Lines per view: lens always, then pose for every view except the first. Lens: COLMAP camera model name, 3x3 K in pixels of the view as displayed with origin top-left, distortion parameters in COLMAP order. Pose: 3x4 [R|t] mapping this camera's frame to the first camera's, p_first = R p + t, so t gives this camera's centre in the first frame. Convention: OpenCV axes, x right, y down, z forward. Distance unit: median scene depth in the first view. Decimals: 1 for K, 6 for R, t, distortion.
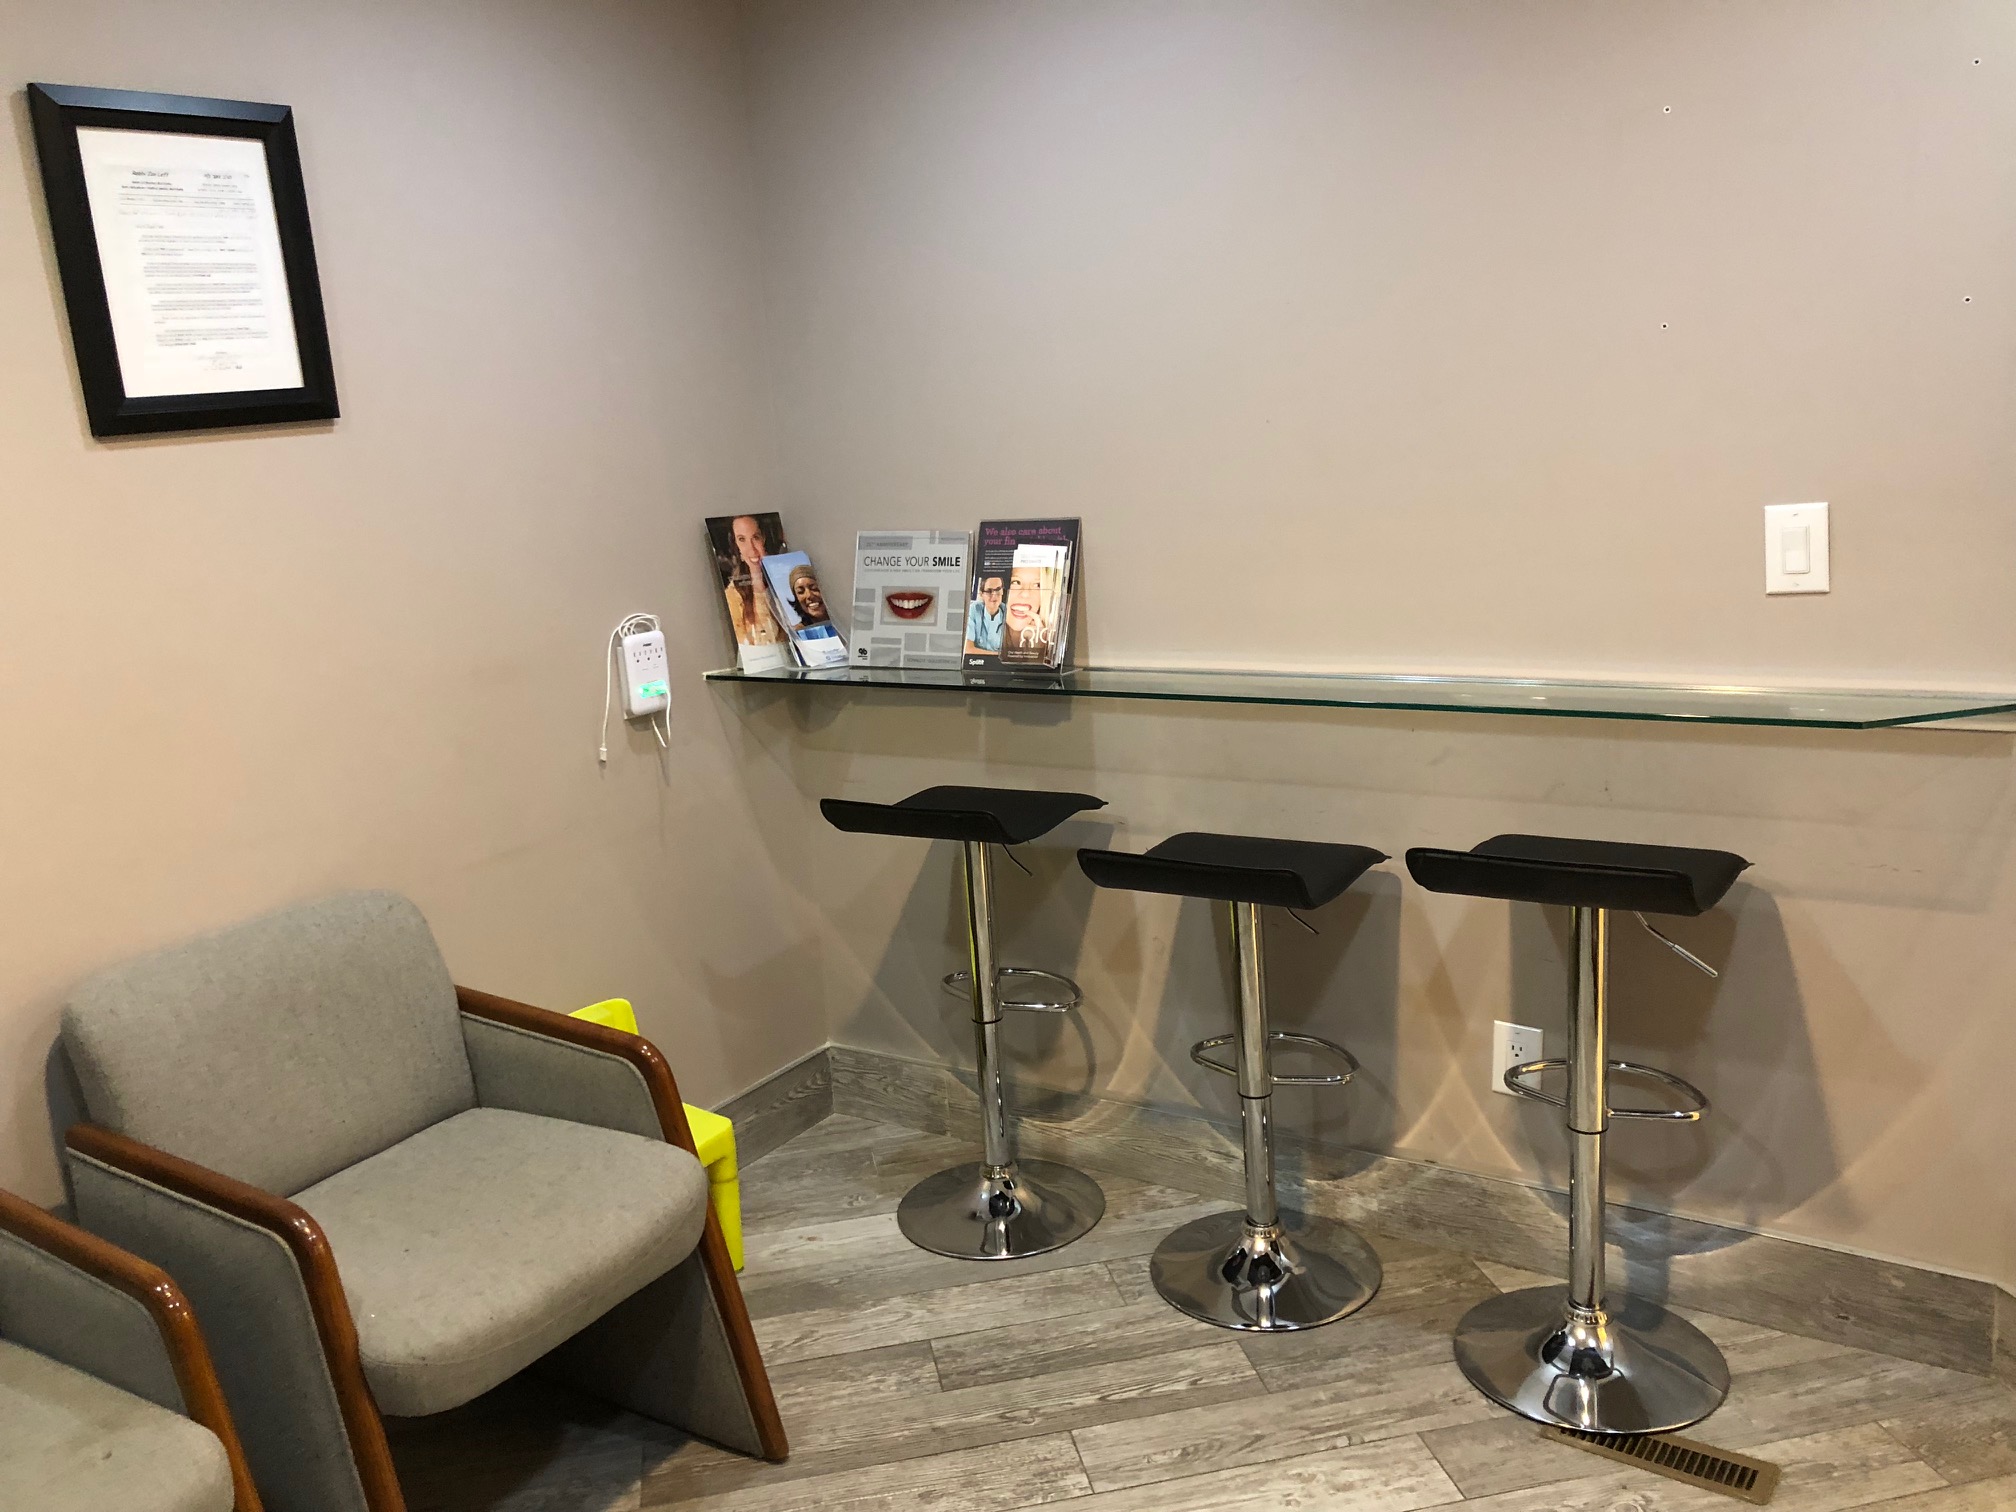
lens RADIAL K [[1646.2, 0, 1005.3], [0, 1646.2, 745.2], [0, 0, 1]] dist [0.042343, -0.031851]
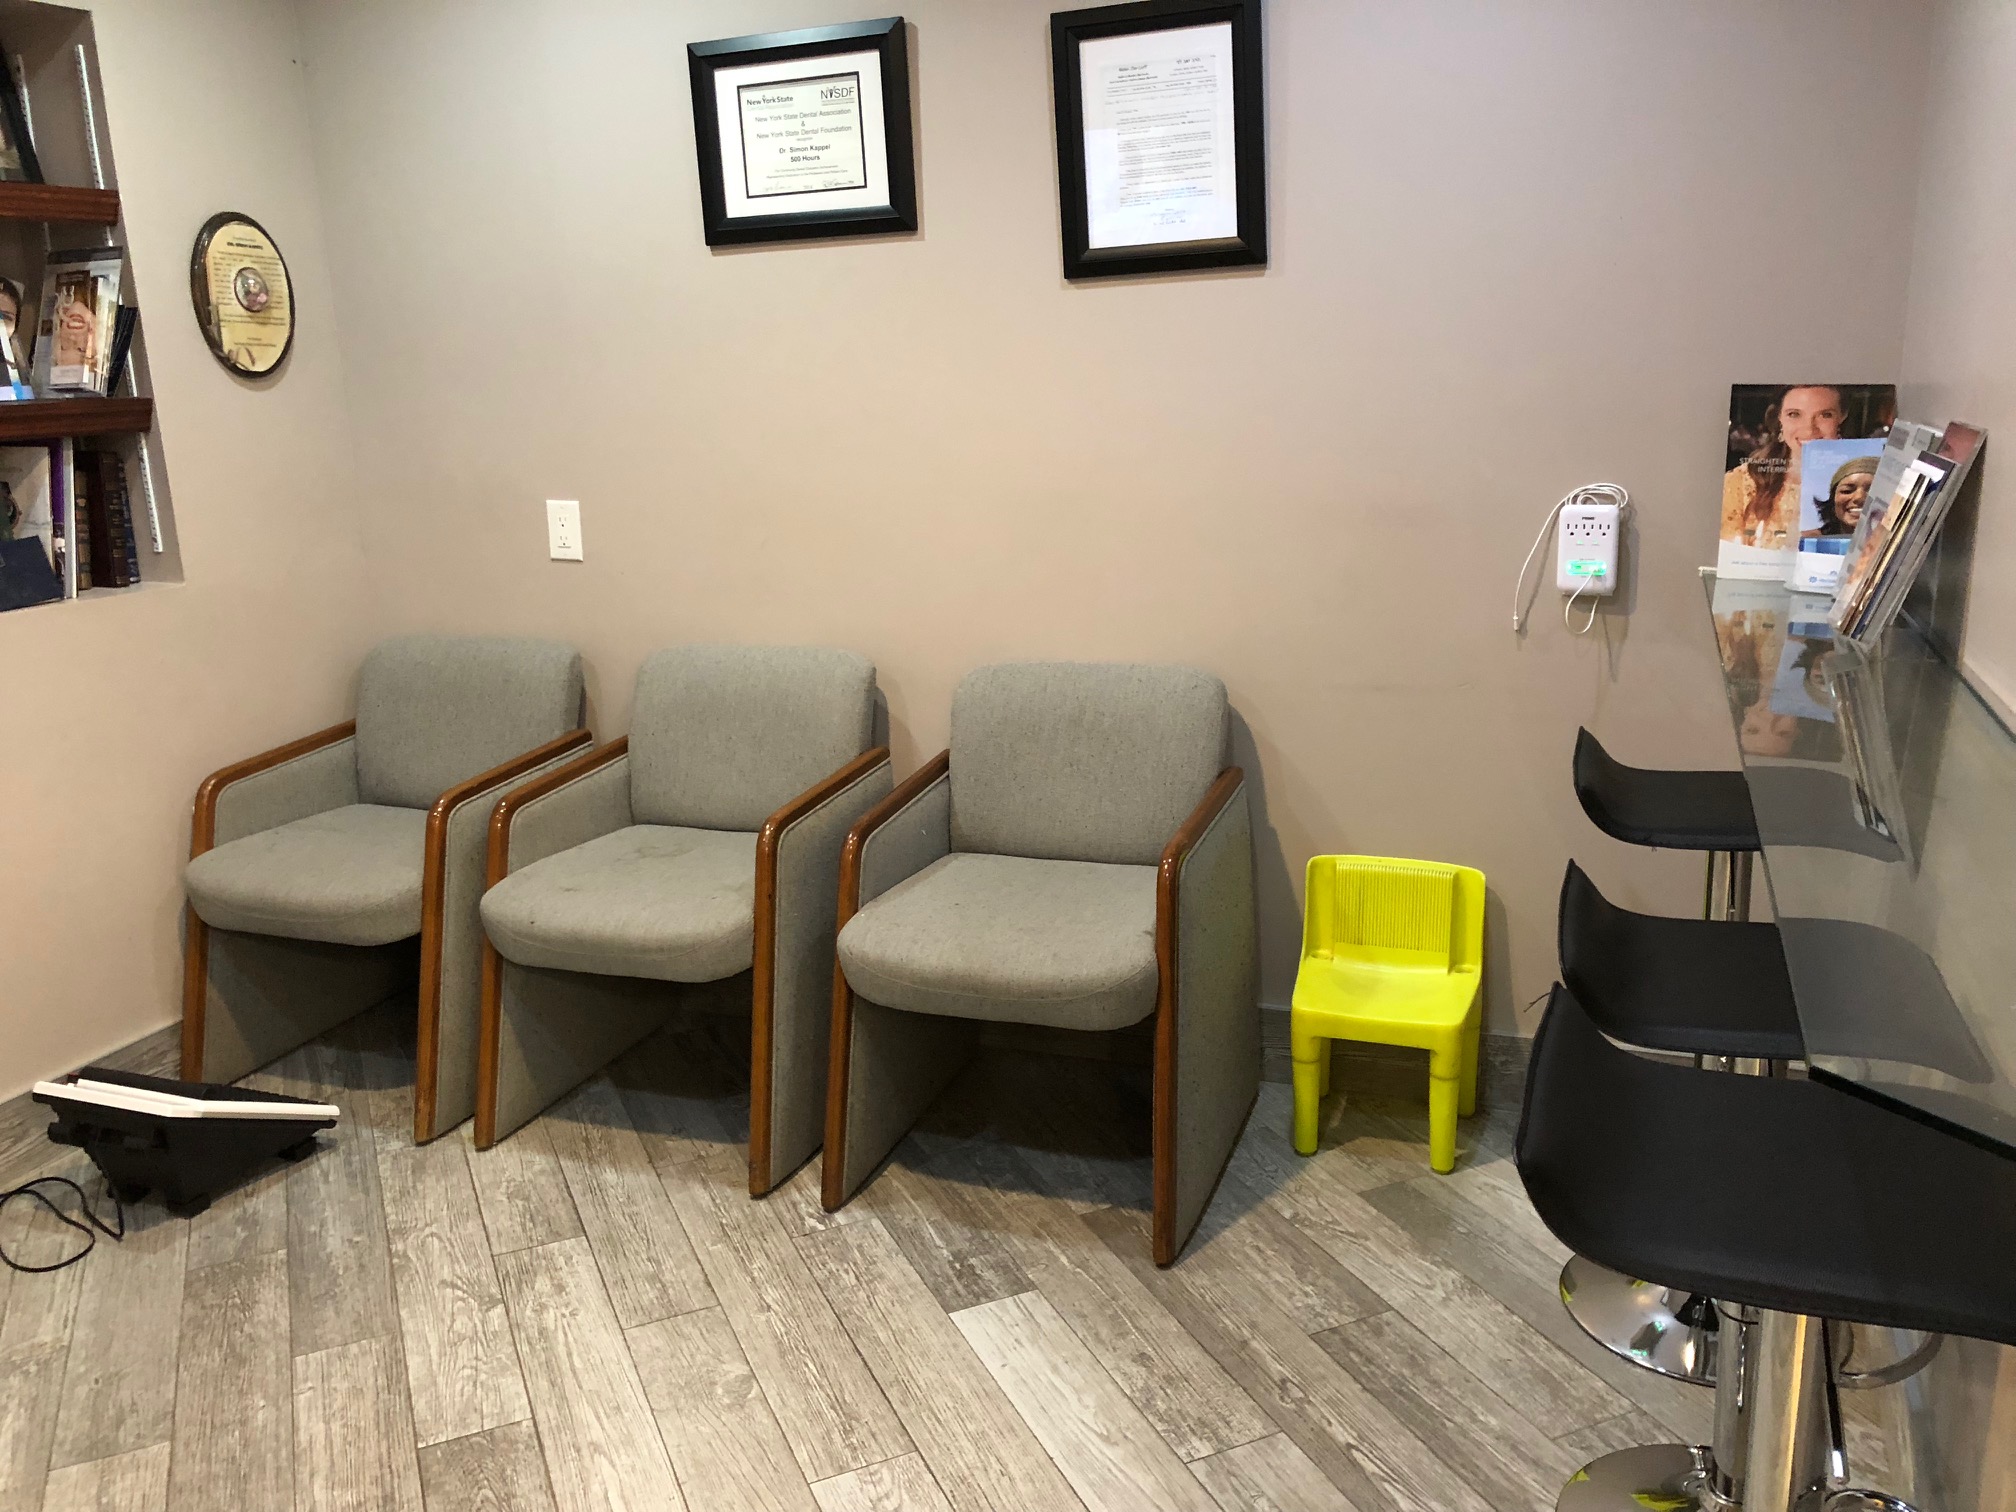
lens RADIAL K [[1556.6, 0, 1007.8], [0, 1556.6, 766.8], [0, 0, 1]] dist [0.011813, 0.009407]
pose [[0.237542, 0.289677, -0.927179, 0.664737], [-0.191072, 0.949786, 0.247787, -0.101084], [0.952400, 0.118298, 0.280963, 0.574825]]
